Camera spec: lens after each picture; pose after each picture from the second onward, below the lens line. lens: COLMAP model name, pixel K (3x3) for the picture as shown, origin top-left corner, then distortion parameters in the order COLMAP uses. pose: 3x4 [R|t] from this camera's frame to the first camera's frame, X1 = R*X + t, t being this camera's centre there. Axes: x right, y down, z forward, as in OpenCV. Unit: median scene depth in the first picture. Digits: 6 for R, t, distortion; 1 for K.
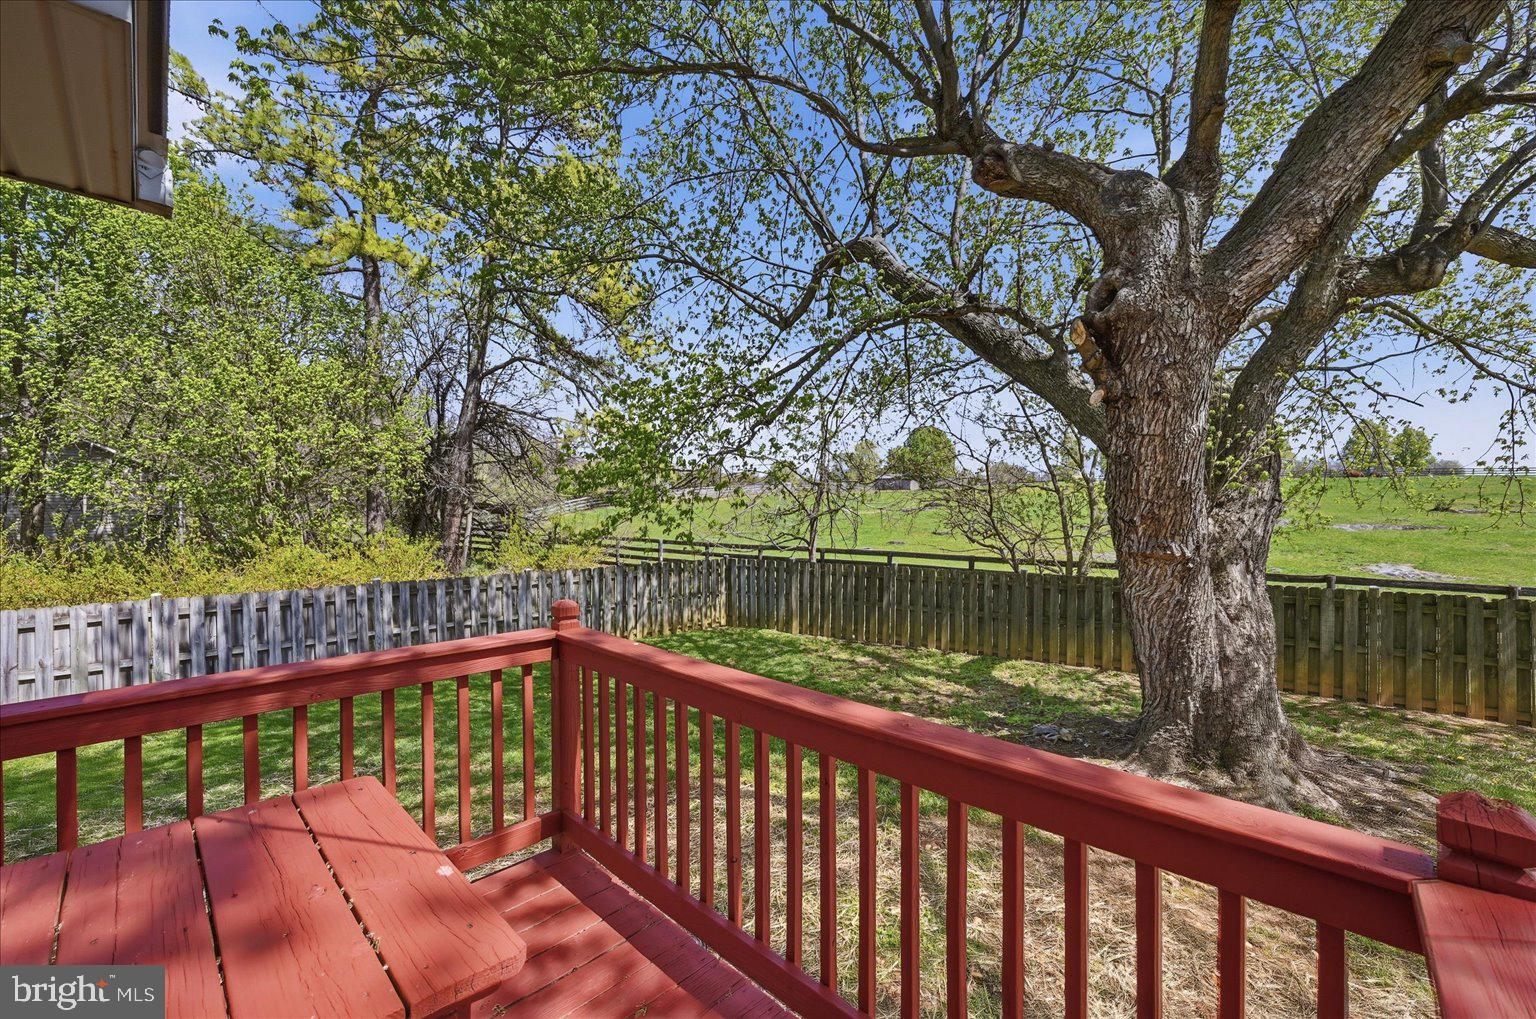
lens RADIAL K [[627.9, 0, 761.4], [0, 627.9, 512.9], [0, 0, 1]] dist [0.001628, 0.000263]
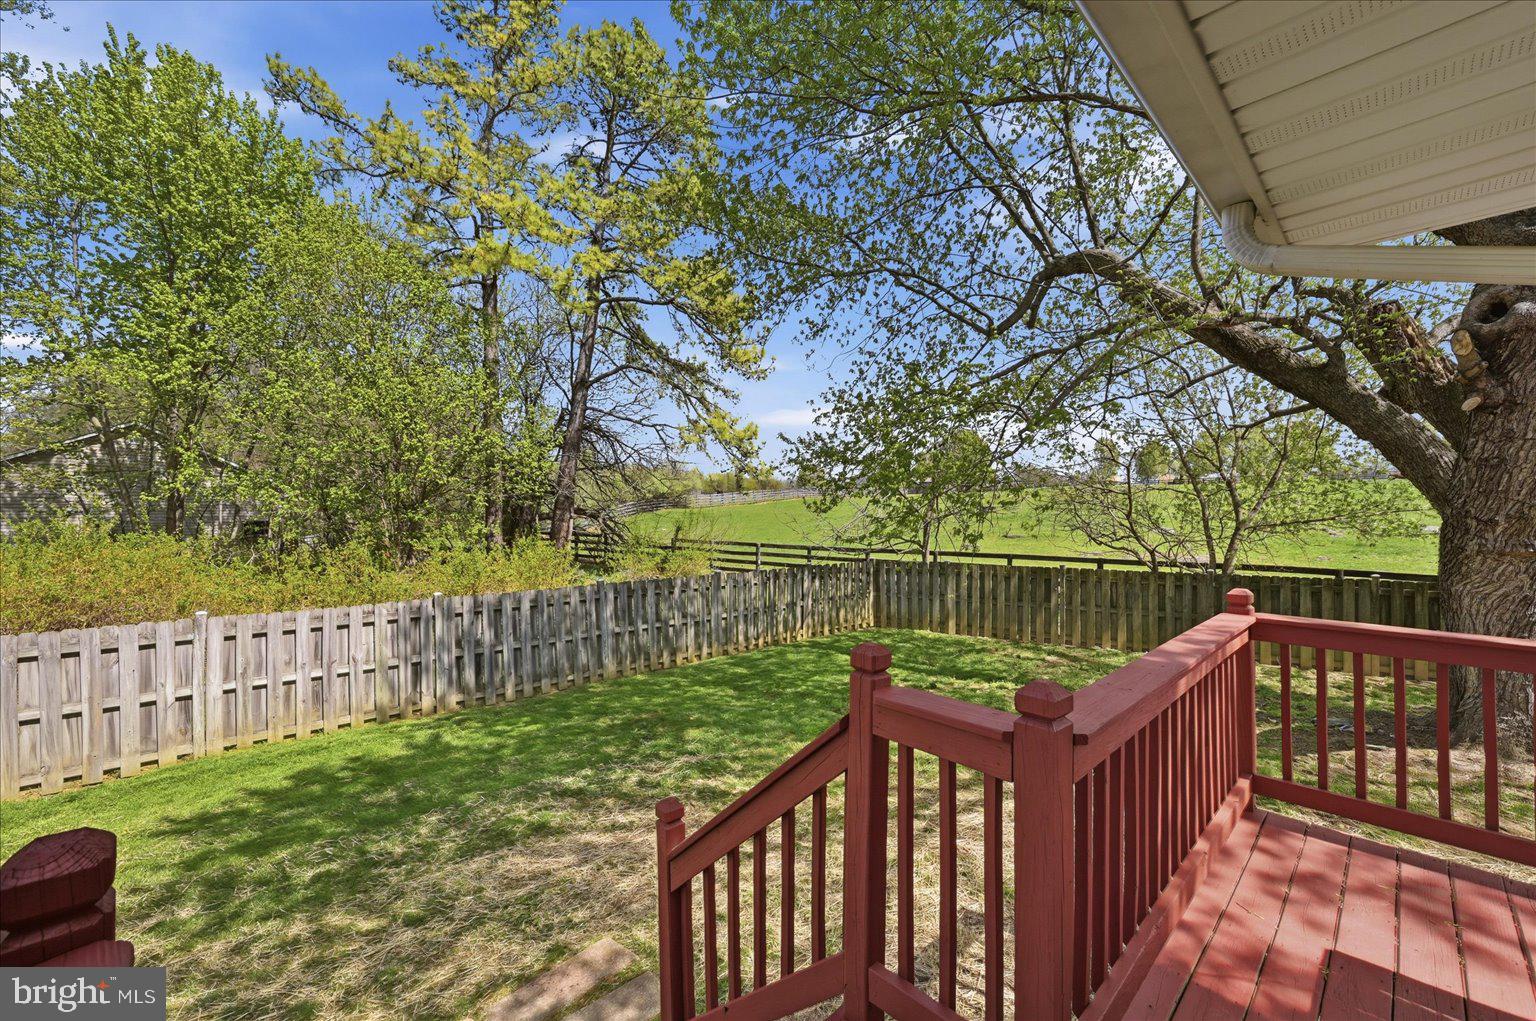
lens RADIAL K [[627.9, 0, 768.0], [0, 627.9, 512.1], [0, 0, 1]] dist [0.001628, 0.000263]
pose [[0.999834, -0.003141, -0.017949, -0.227544], [0.002992, 0.999961, -0.008328, 0.001393], [0.017975, 0.008273, 0.999804, -0.029790]]
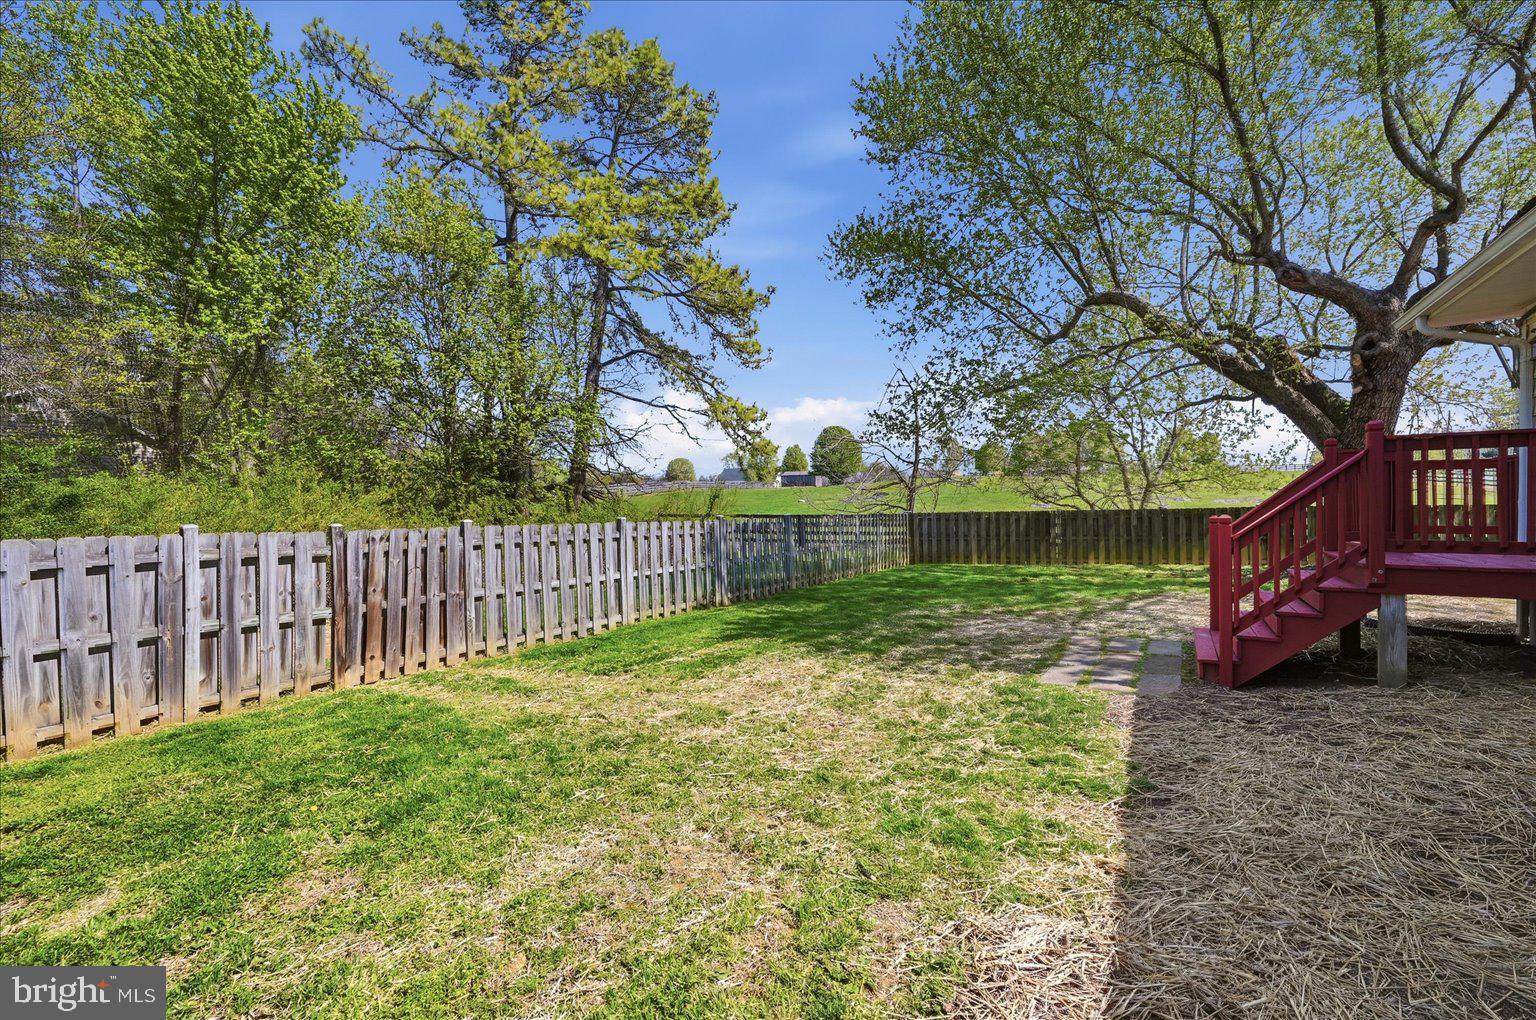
lens RADIAL K [[627.9, 0, 775.3], [0, 627.9, 504.0], [0, 0, 1]] dist [0.001628, 0.000263]
pose [[0.973697, -0.012472, 0.227503, -0.676965], [0.015450, 0.999817, -0.011313, 0.069867], [-0.227321, 0.014531, 0.973712, -0.224357]]
